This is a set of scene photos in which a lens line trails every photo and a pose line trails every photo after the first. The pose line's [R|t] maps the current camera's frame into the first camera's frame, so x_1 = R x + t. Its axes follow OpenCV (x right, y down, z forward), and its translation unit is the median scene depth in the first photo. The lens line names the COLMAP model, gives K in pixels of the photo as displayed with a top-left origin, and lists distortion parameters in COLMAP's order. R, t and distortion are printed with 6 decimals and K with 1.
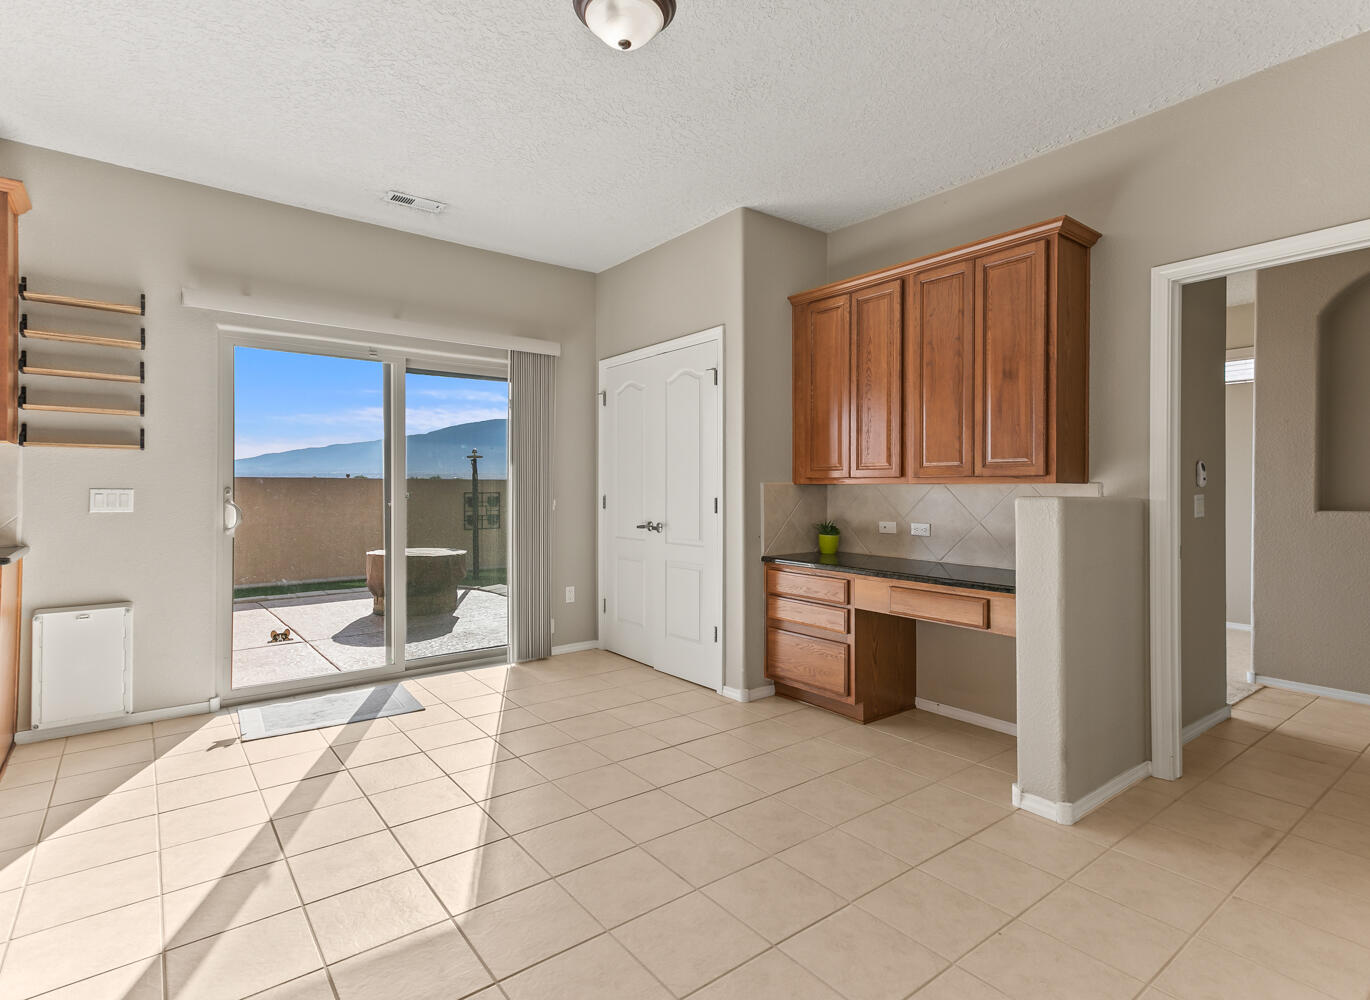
lens RADIAL K [[686.4, 0, 678.3], [0, 686.4, 496.8], [0, 0, 1]] dist [0.007335, 0.000351]
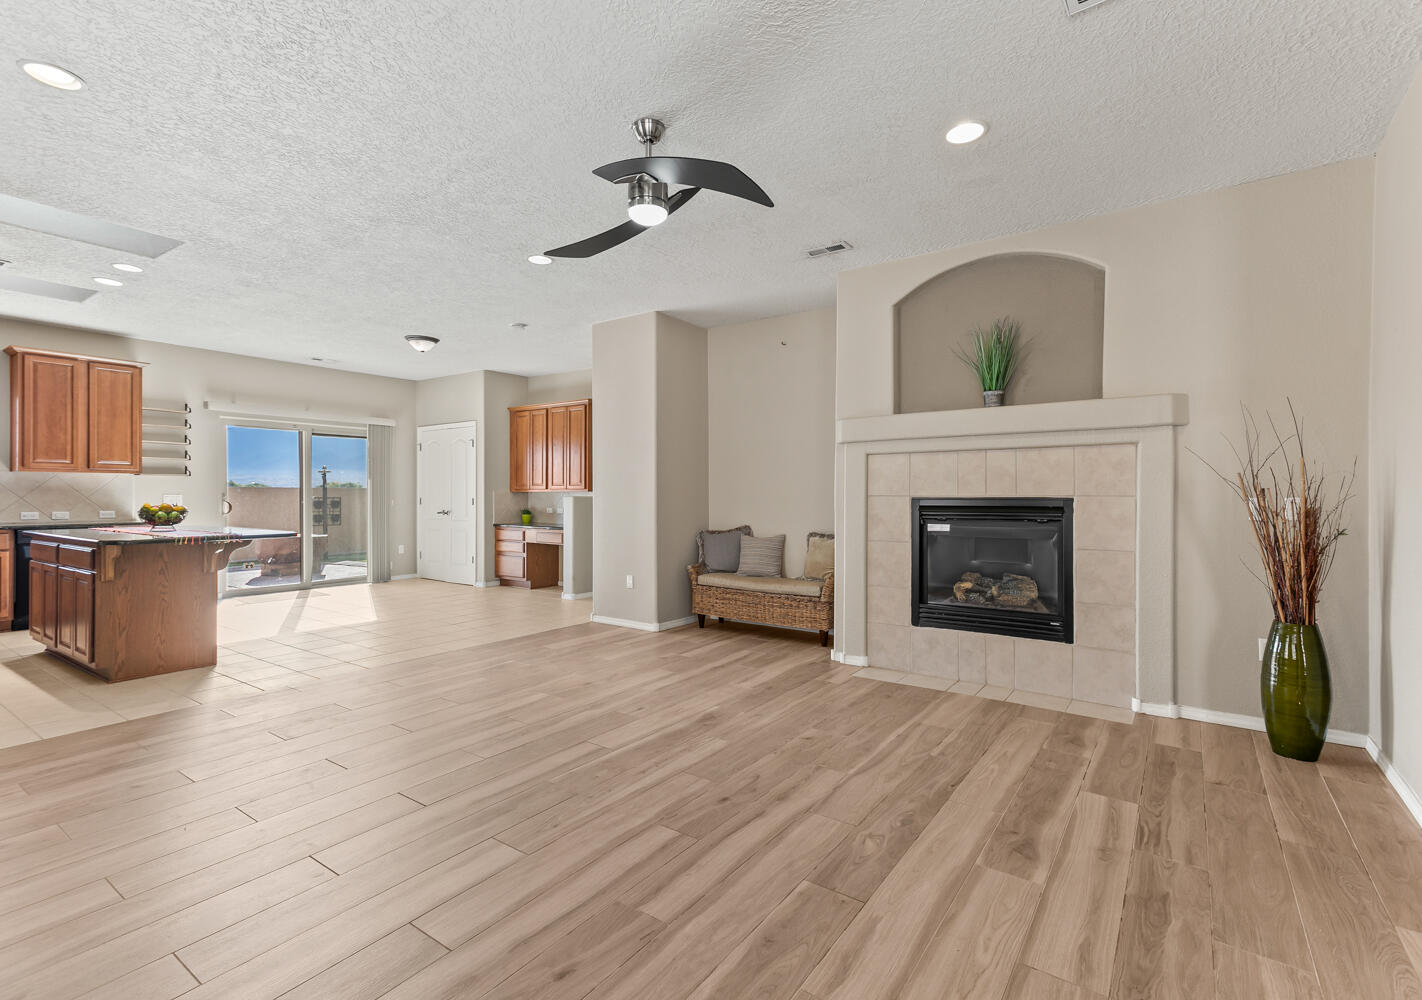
lens RADIAL K [[672.3, 0, 702.9], [0, 672.3, 497.4], [0, 0, 1]] dist [-0.003675, -0.000095]
pose [[0.963605, -0.003340, 0.267310, 0.195256], [0.005708, 0.999951, -0.008082, 0.021201], [-0.267270, 0.009313, 0.963577, -1.320091]]
